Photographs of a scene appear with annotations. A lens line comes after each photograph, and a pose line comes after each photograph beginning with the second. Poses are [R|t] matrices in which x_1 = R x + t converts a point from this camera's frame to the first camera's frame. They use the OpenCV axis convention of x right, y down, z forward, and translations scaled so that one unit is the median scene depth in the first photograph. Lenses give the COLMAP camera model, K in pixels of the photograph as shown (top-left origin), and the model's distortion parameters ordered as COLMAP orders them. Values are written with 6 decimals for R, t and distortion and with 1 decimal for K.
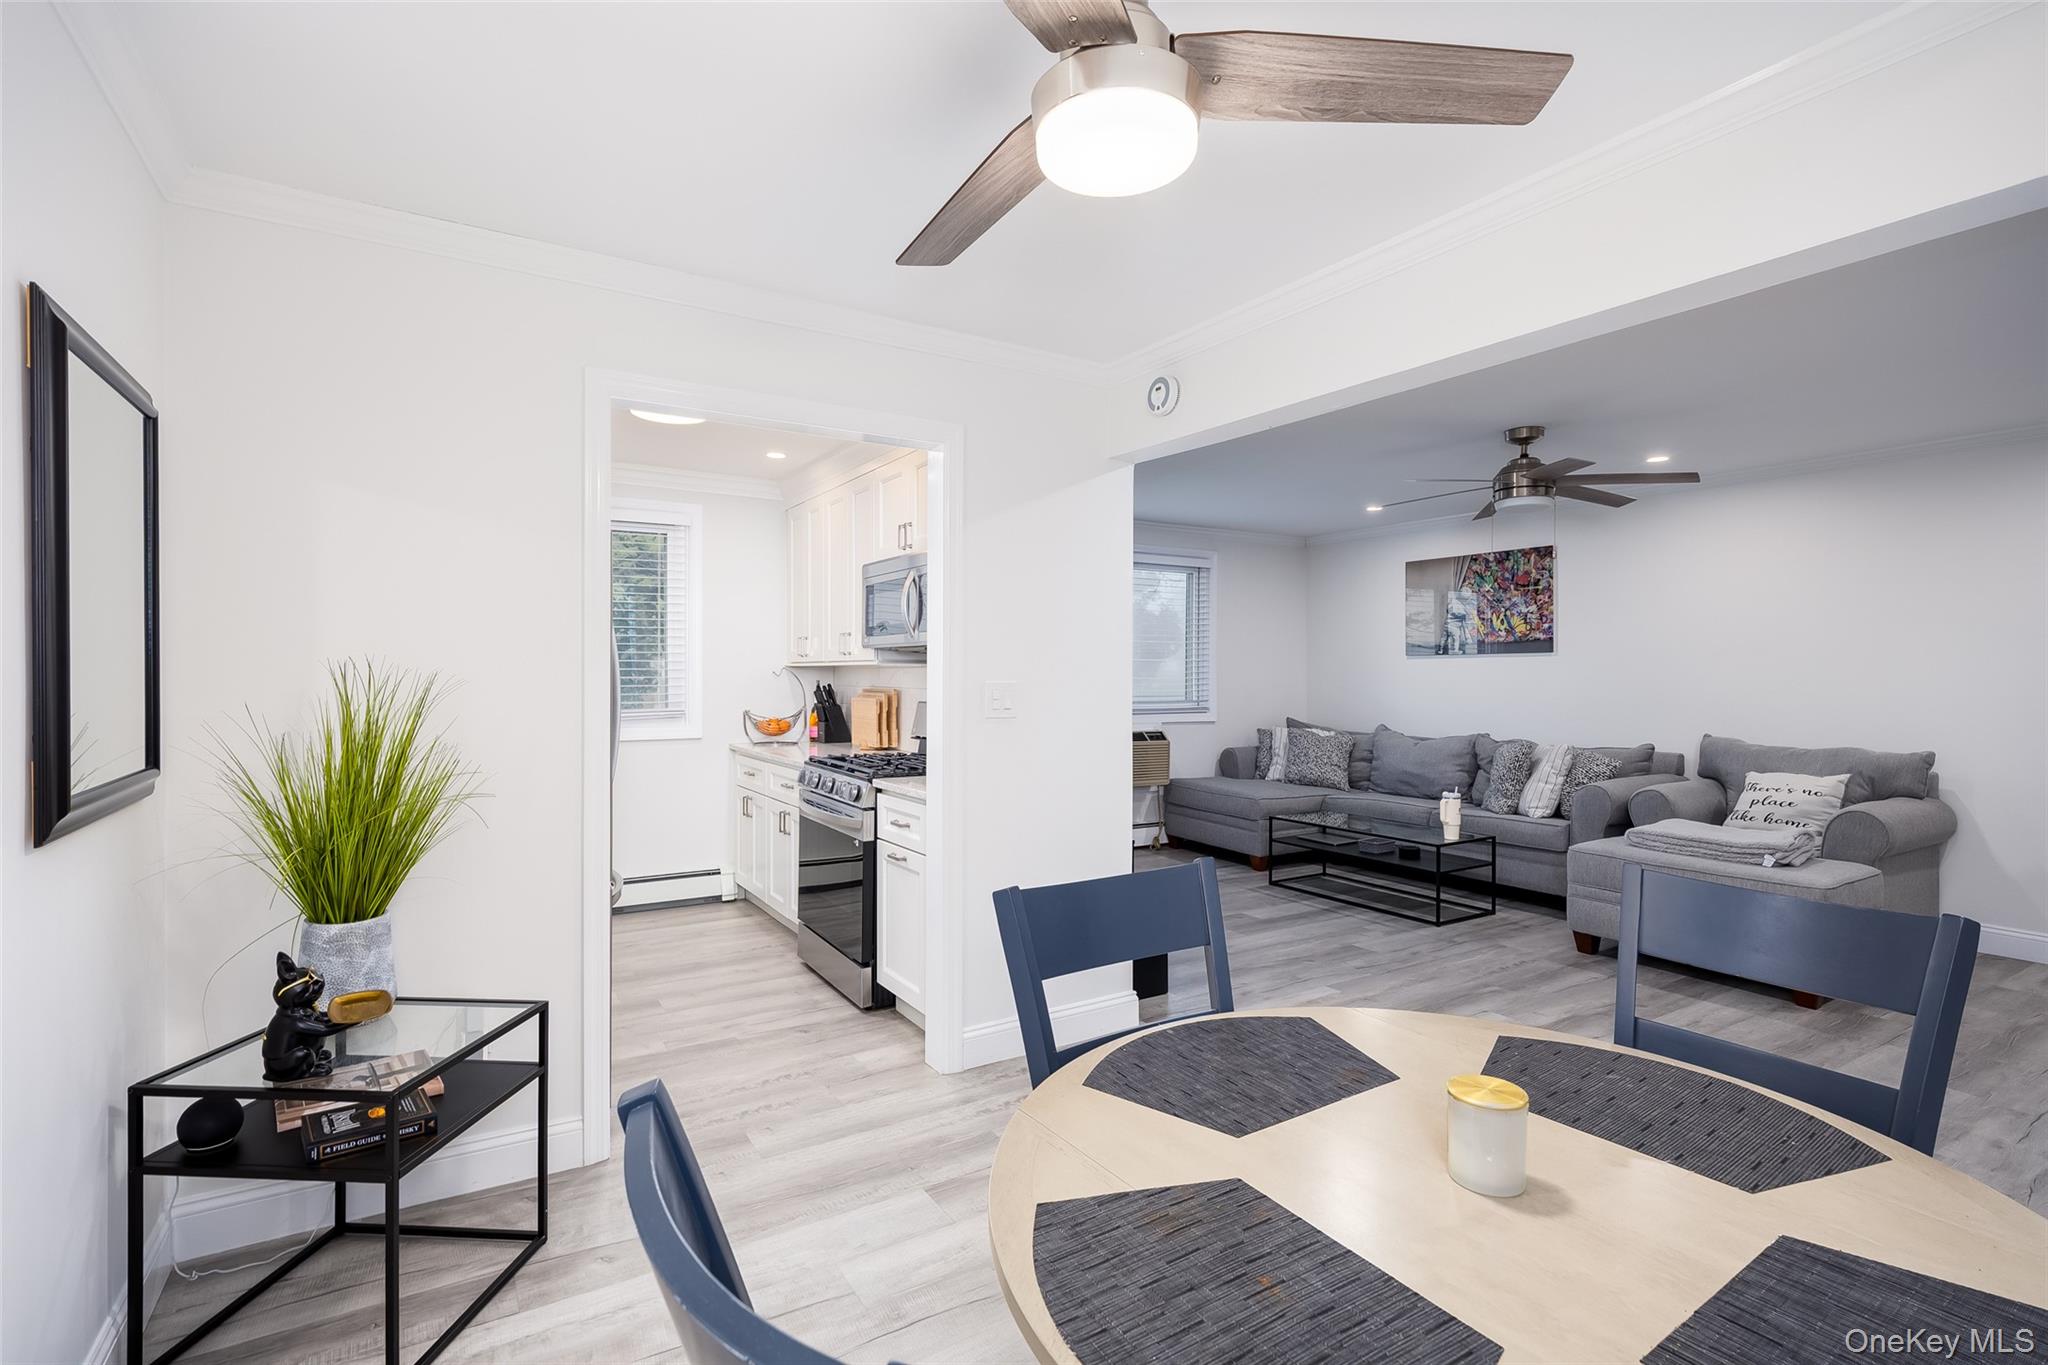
lens RADIAL K [[969.6, 0, 995.9], [0, 969.6, 671.8], [0, 0, 1]] dist [-0.000087, -0.001034]
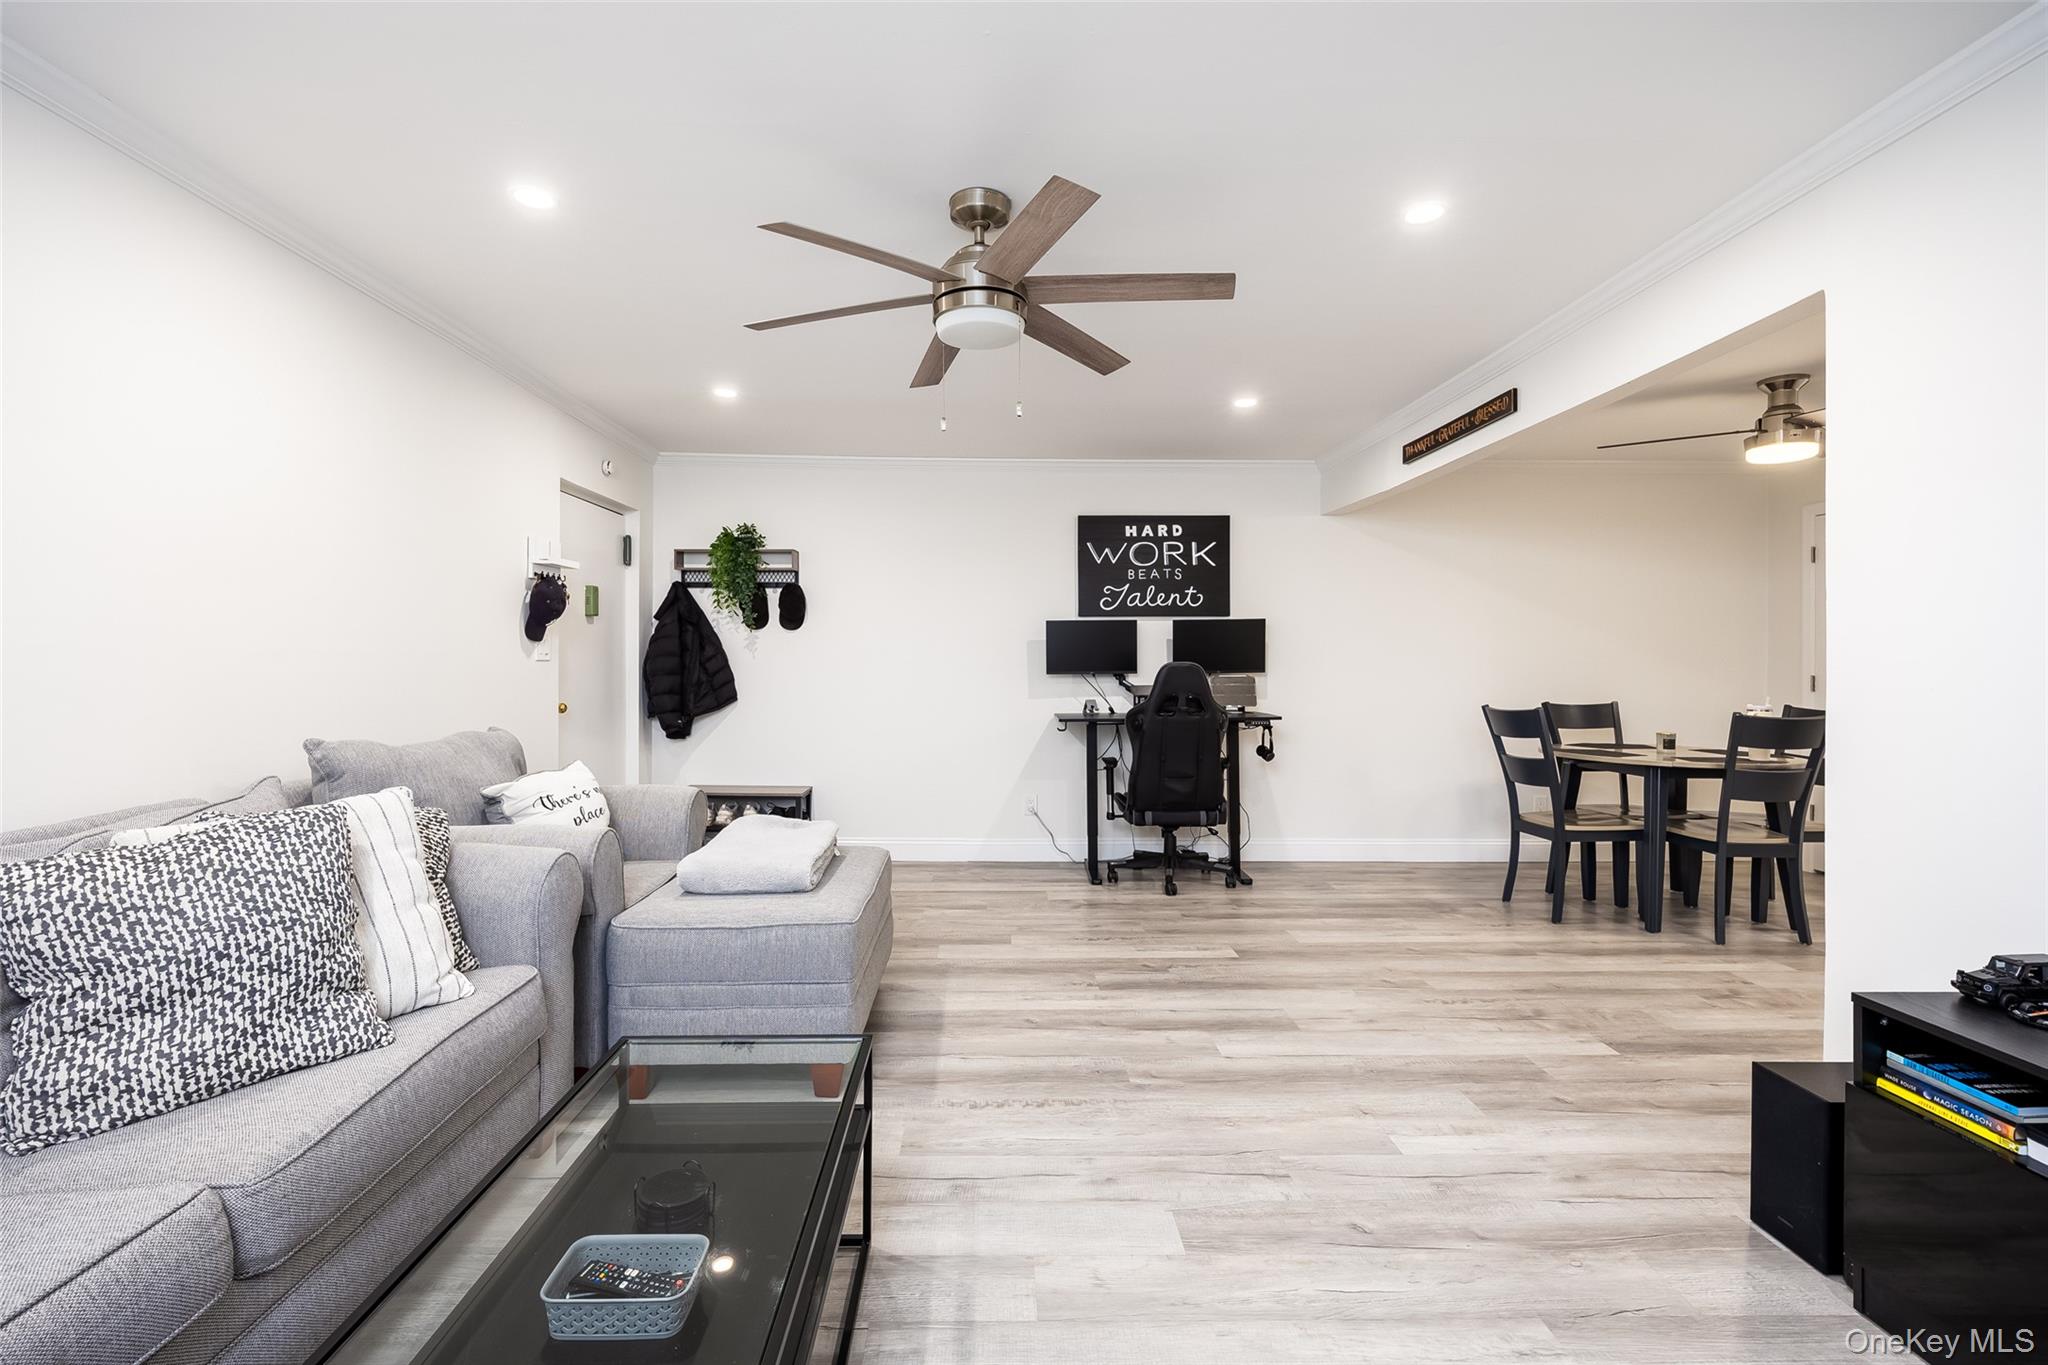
lens RADIAL K [[907.9, 0, 982.8], [0, 907.9, 667.5], [0, 0, 1]] dist [0.019448, -0.010924]
pose [[-0.851489, -0.010696, 0.524264, 0.201443], [-0.007726, 0.999939, 0.007852, 0.021478], [-0.524316, 0.002636, -0.851520, 1.165542]]
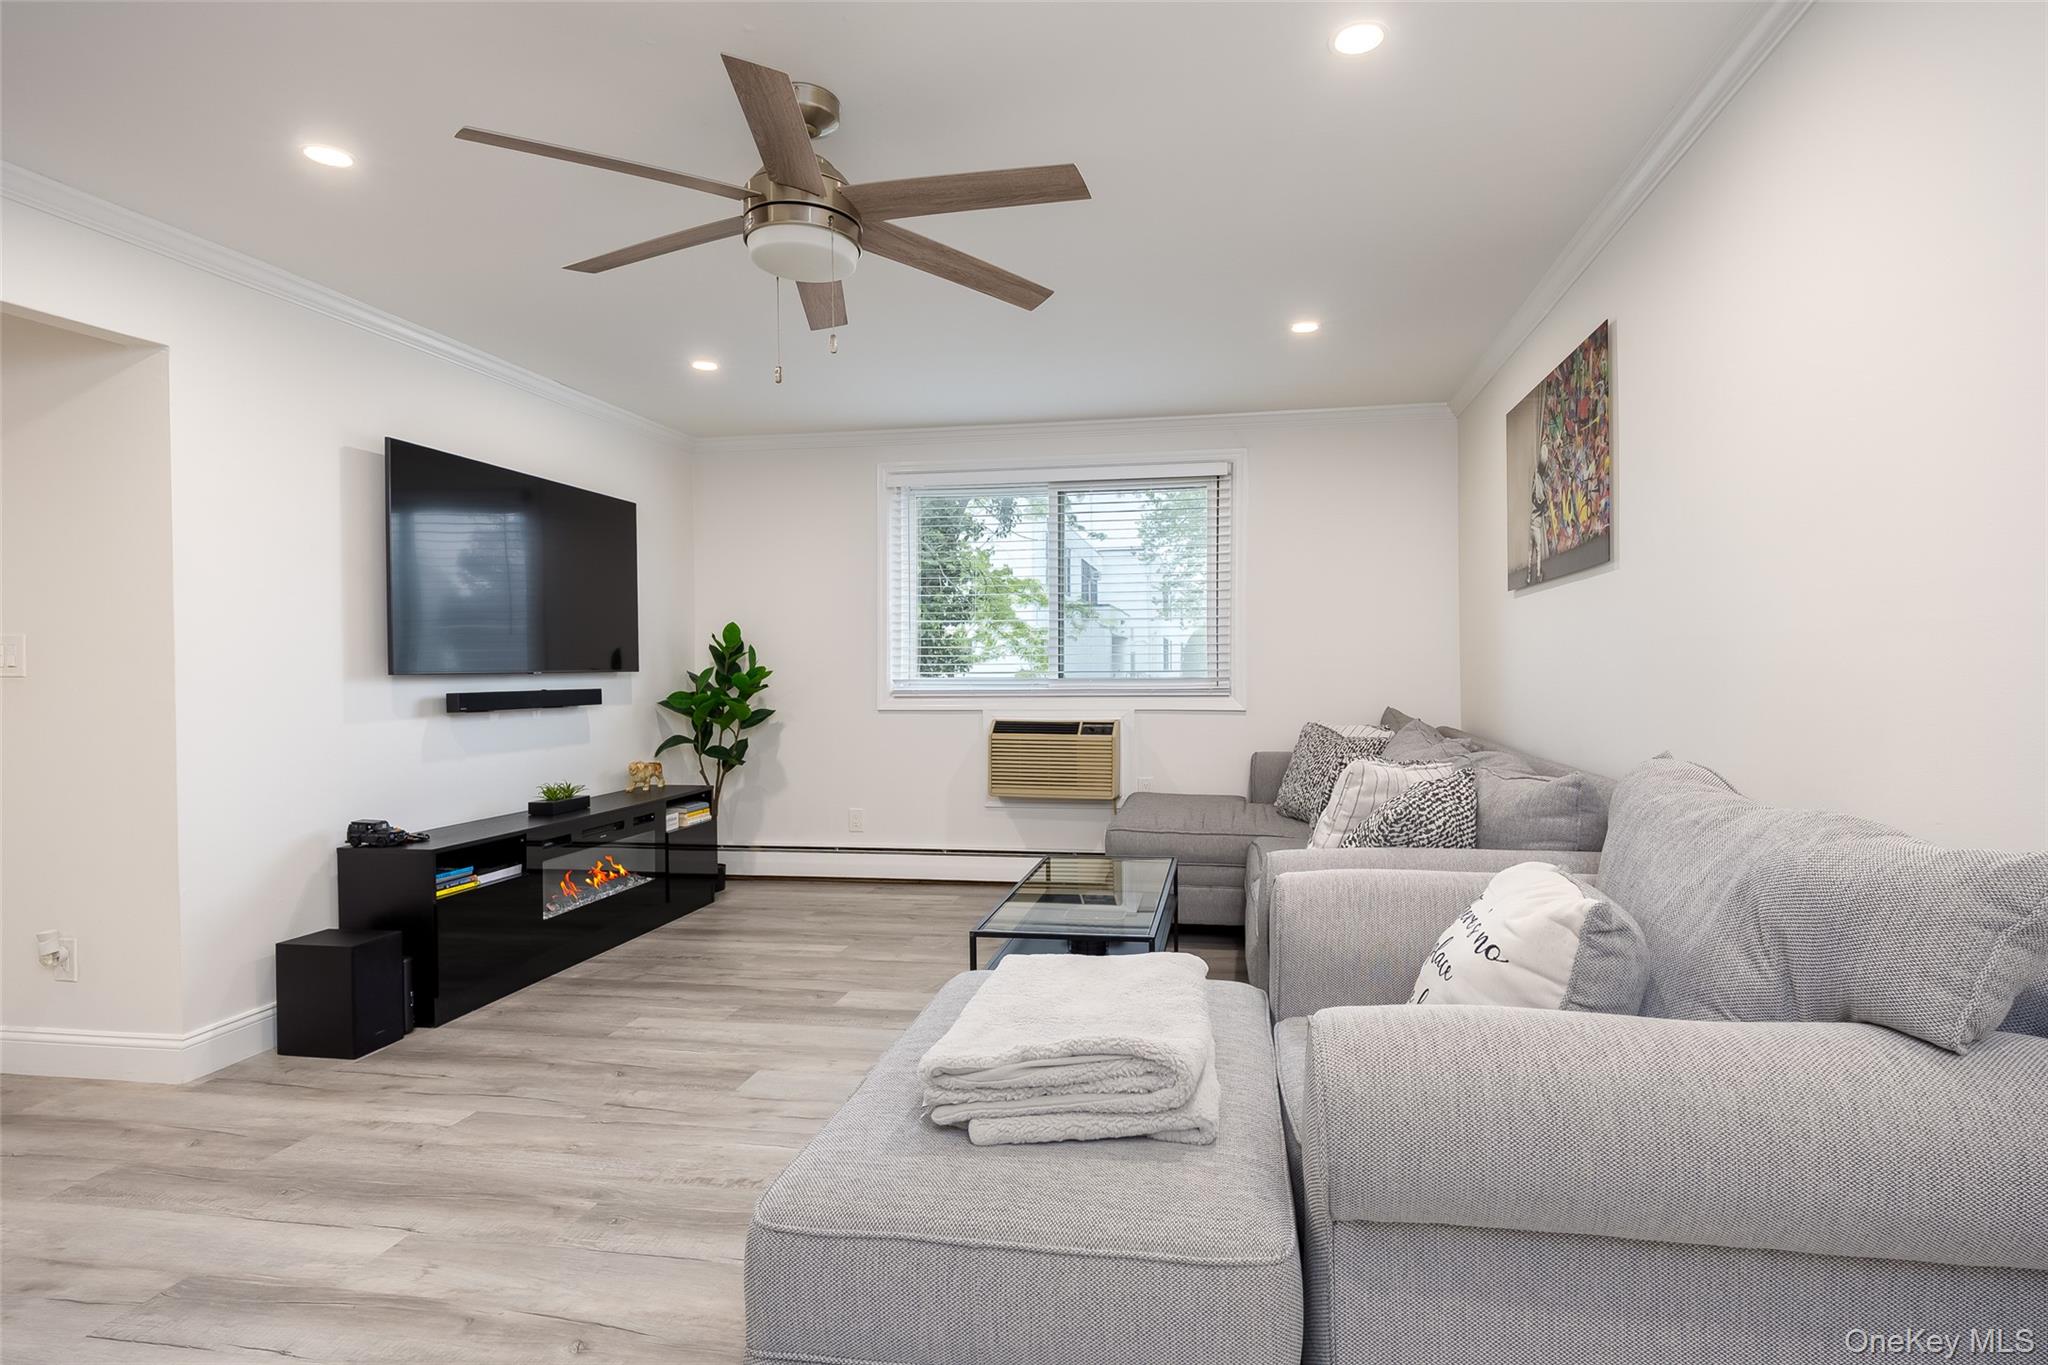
lens RADIAL K [[996.0, 0, 1031.3], [0, 996.0, 685.5], [0, 0, 1]] dist [0.018389, -0.010435]
pose [[0.750790, 0.002516, -0.660536, 0.736209], [0.009459, 0.999849, 0.014560, 0.030254], [0.660473, -0.017180, 0.750653, 0.533846]]
